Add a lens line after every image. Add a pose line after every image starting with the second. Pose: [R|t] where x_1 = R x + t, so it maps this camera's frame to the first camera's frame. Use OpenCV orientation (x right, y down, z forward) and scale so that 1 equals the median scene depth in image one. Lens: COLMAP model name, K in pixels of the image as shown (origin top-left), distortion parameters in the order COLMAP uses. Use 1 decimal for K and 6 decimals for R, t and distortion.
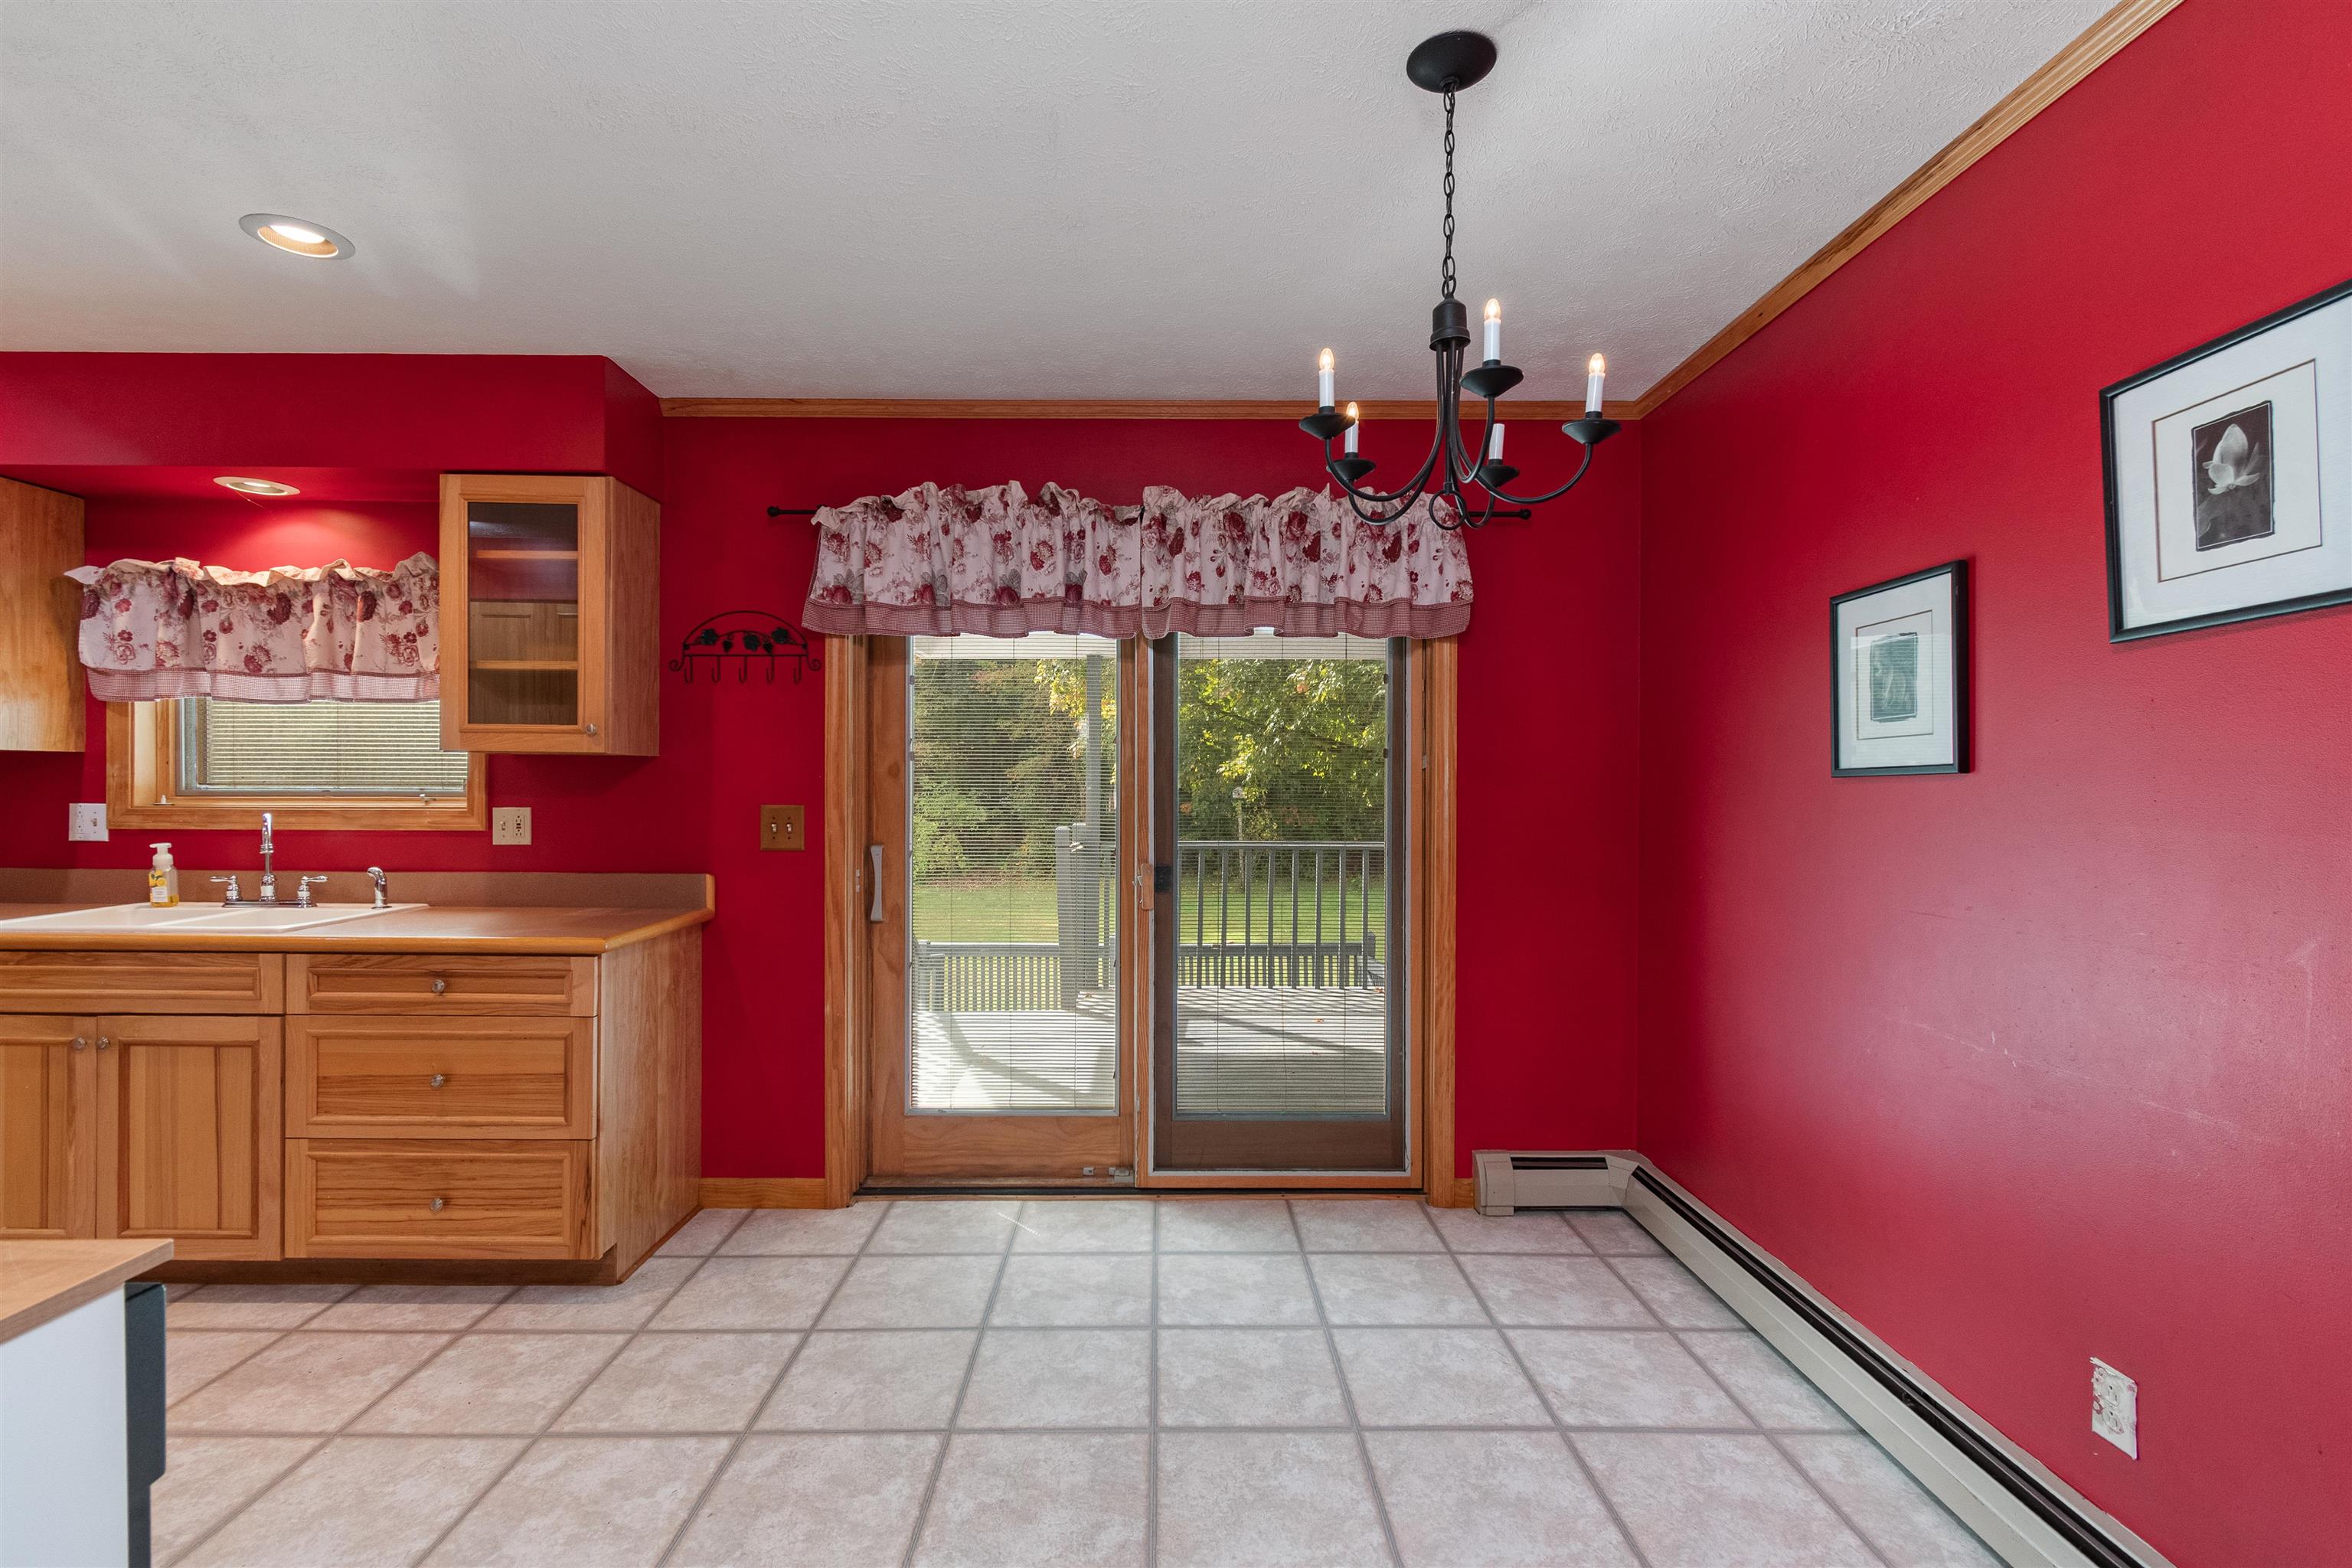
lens RADIAL K [[1060.7, 0, 1189.0], [0, 1060.7, 758.6], [0, 0, 1]] dist [0.001814, -0.001616]
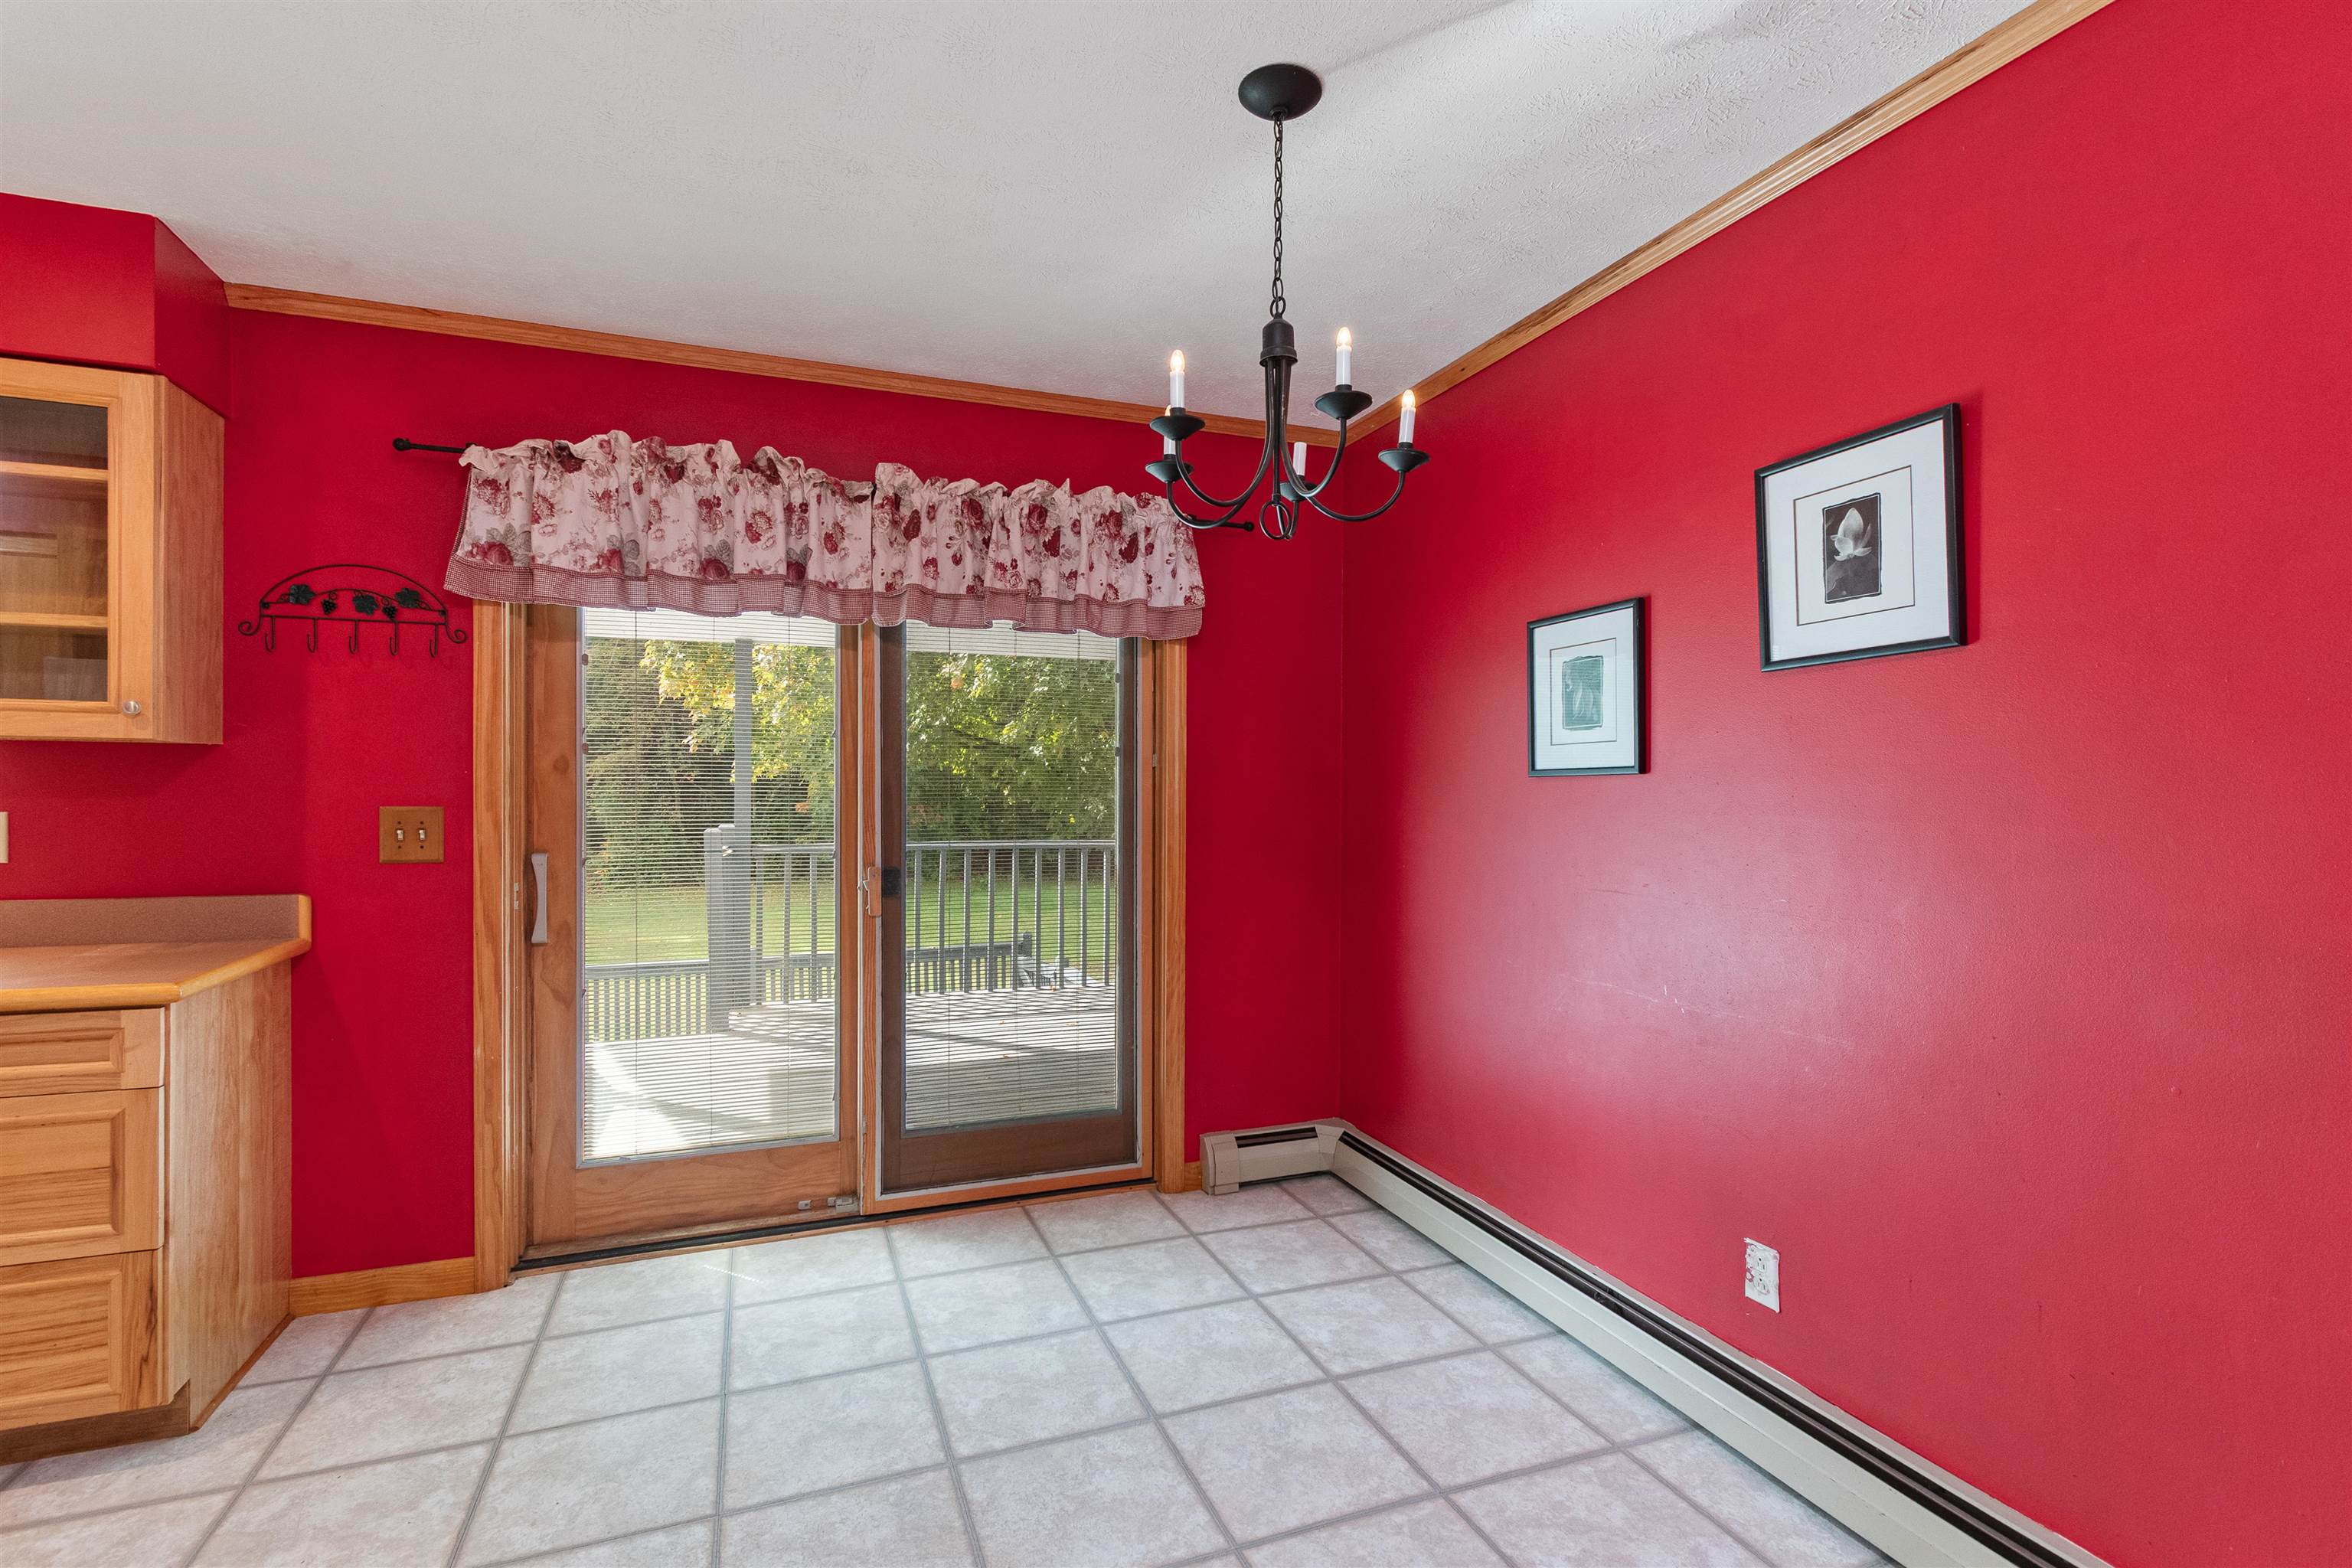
lens RADIAL K [[1071.0, 0, 1192.9], [0, 1071.0, 760.6], [0, 0, 1]] dist [0.002182, -0.002835]
pose [[0.936728, 0.008558, 0.349954, -0.123078], [-0.009931, 0.999948, 0.002128, 0.000876], [-0.349918, -0.005469, 0.936765, 0.022972]]
